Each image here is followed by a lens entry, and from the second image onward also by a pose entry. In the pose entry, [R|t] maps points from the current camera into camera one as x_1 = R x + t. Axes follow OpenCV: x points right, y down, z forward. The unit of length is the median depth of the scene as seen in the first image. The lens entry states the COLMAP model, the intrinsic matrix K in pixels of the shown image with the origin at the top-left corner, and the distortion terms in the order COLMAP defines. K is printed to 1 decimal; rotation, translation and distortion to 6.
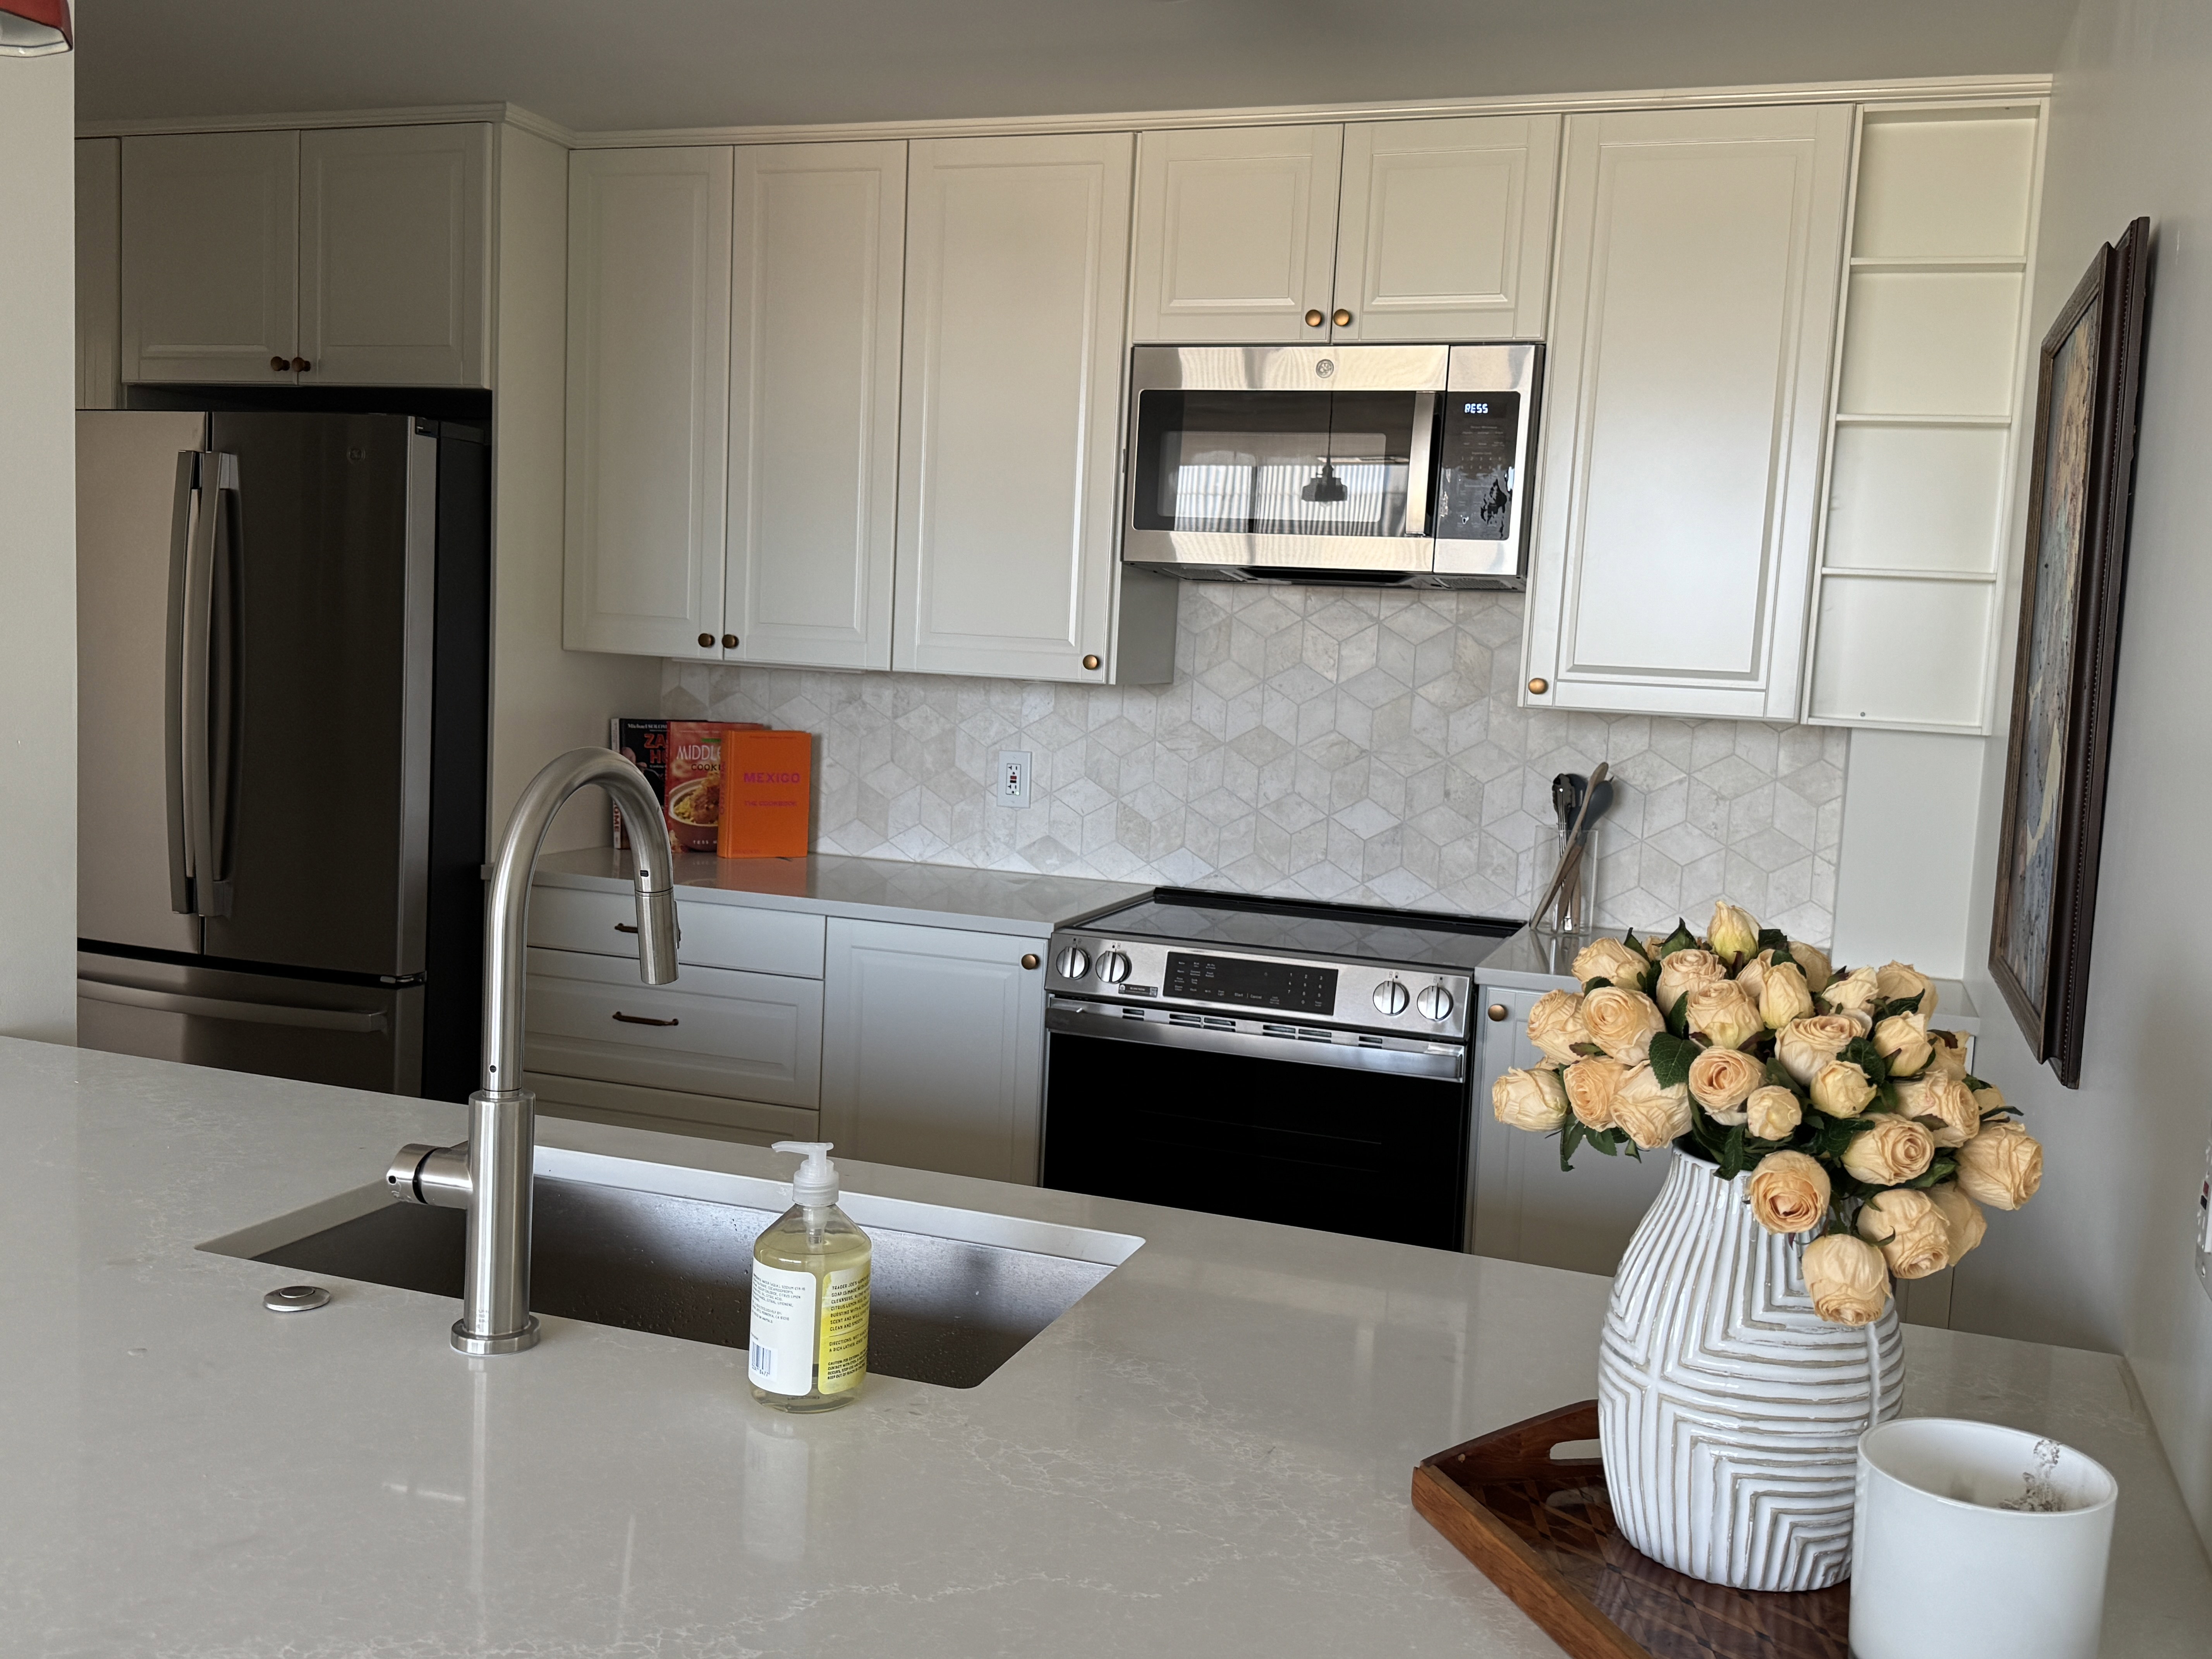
lens RADIAL K [[1997.5, 0, 1106.0], [0, 1997.5, 829.5], [0, 0, 1]] dist [0.150751, -0.001616]
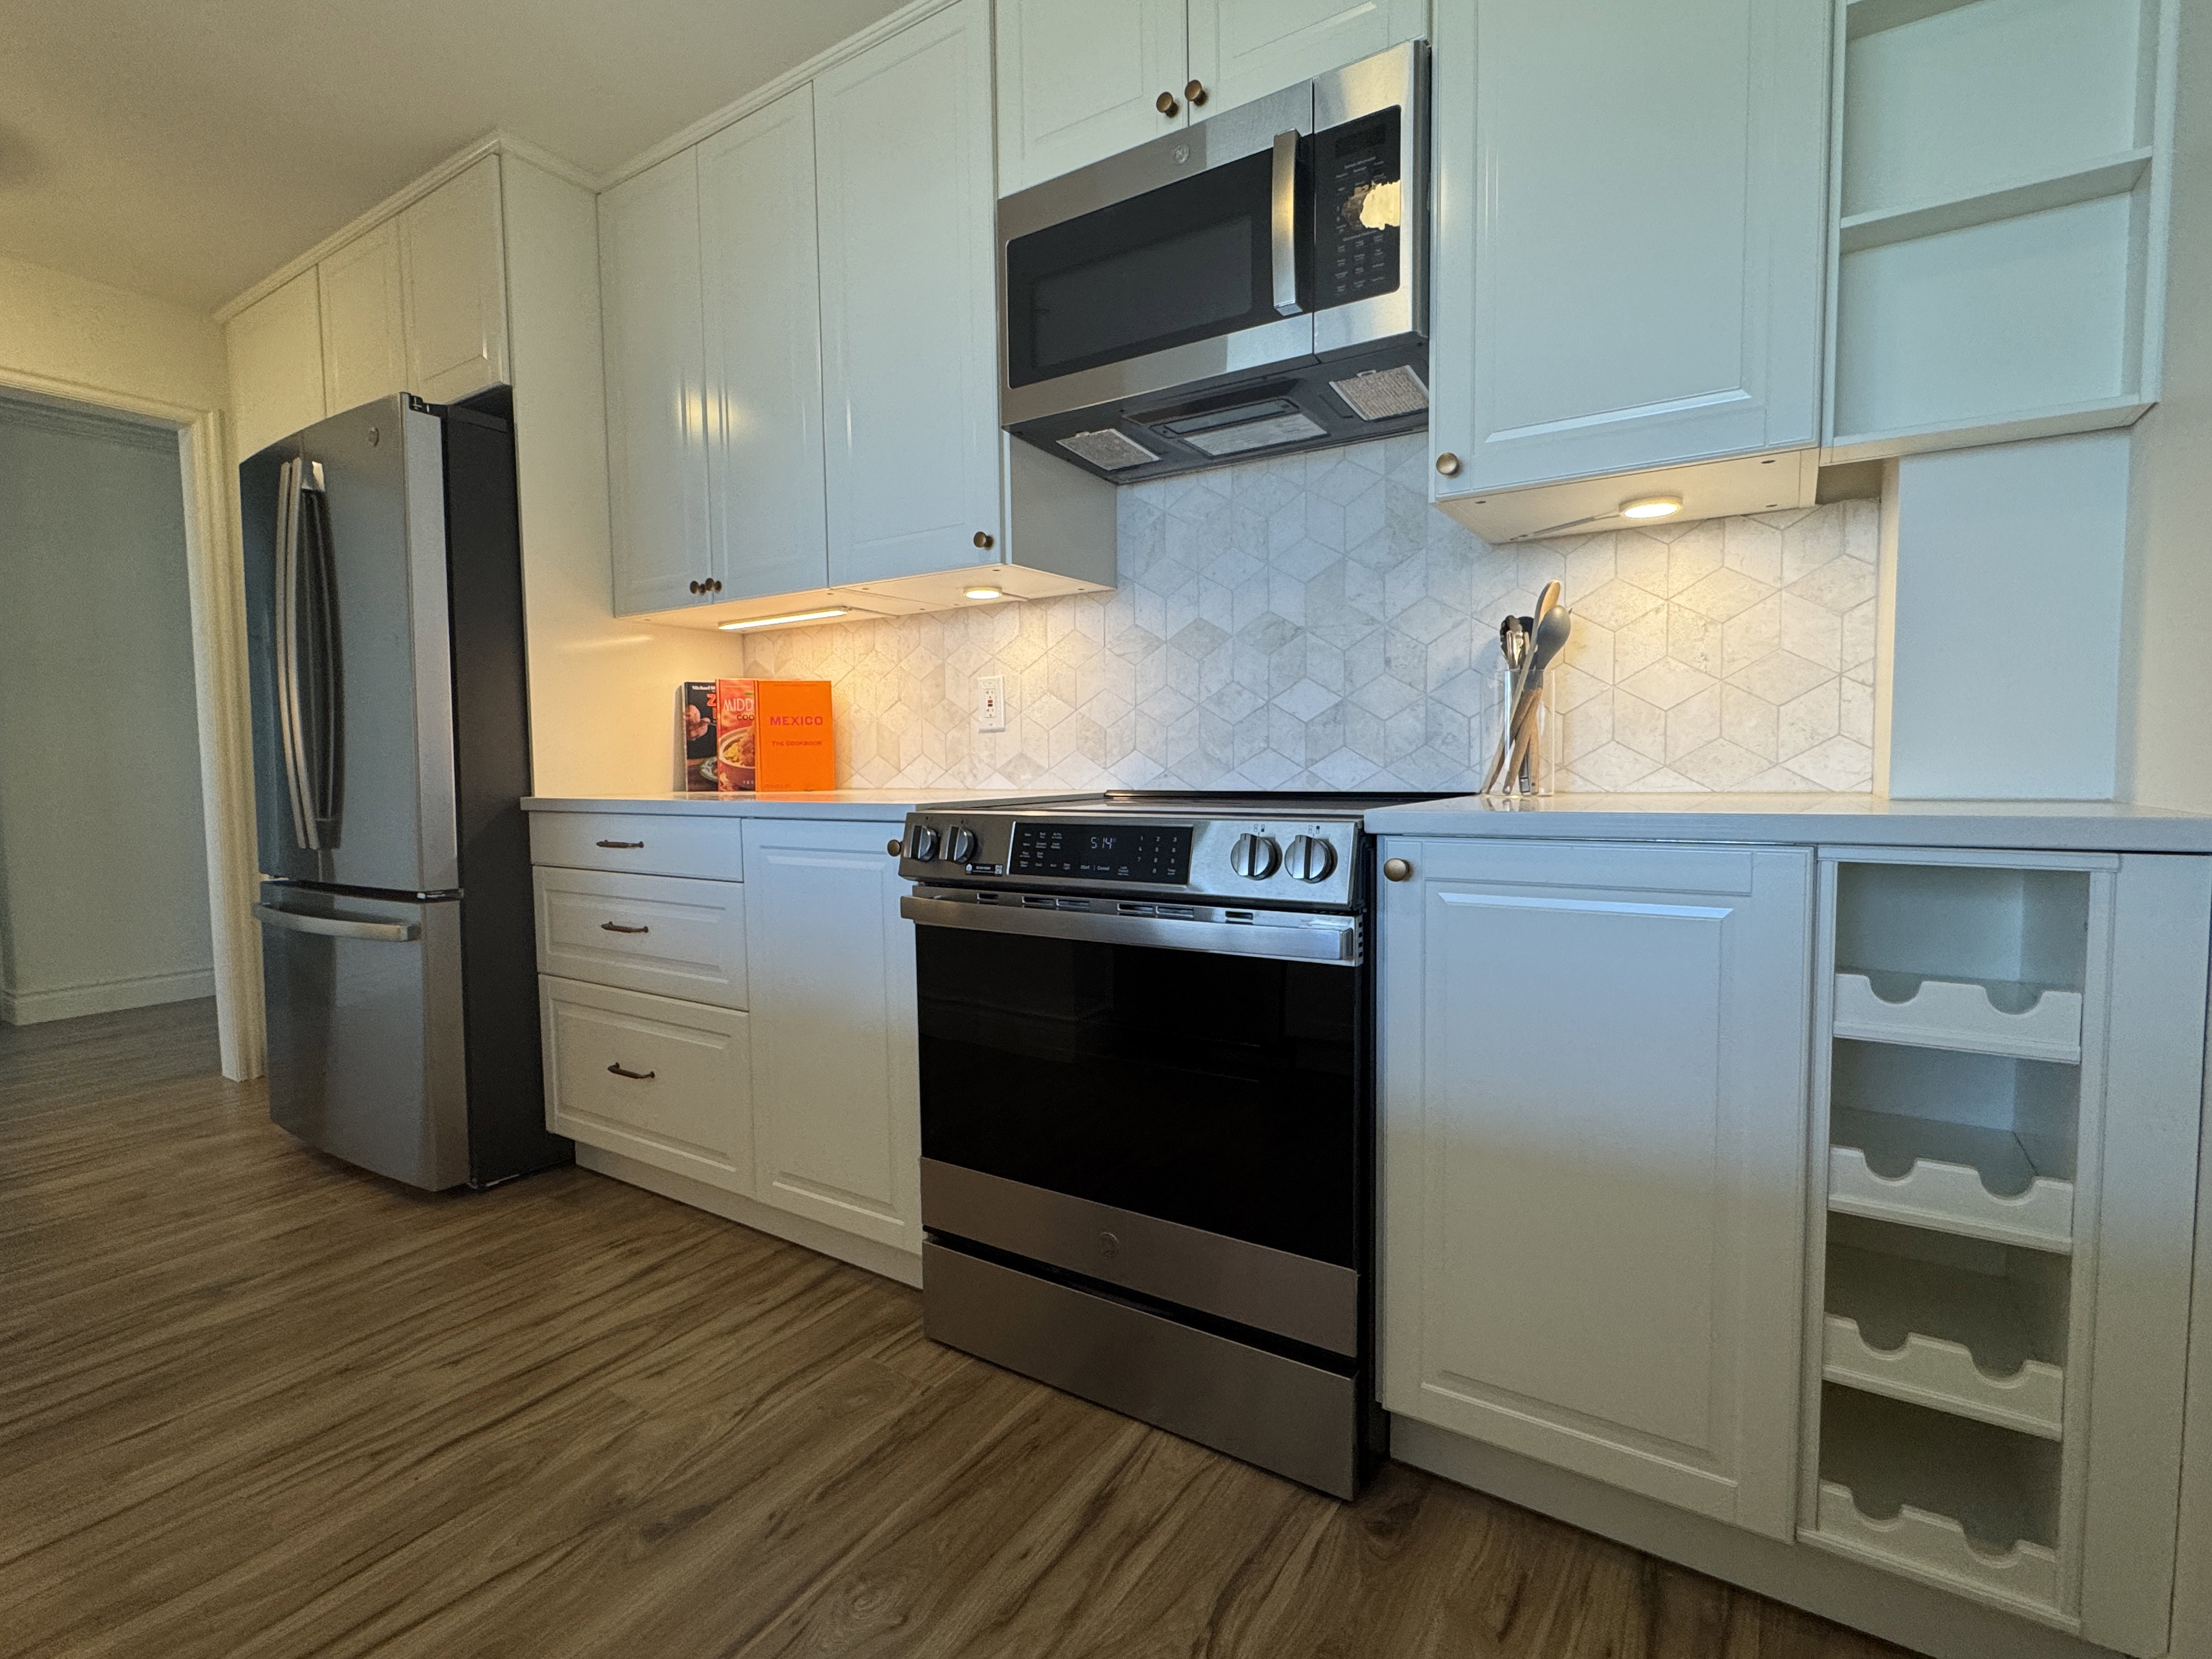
lens RADIAL K [[1047.1, 0, 1106.0], [0, 1047.1, 829.5], [0, 0, 1]] dist [0.003481, 0.000645]
pose [[0.971232, -0.047302, -0.233391, 0.153404], [0.037981, 0.998297, -0.044274, 0.075451], [0.235088, 0.034136, 0.971374, 0.507550]]
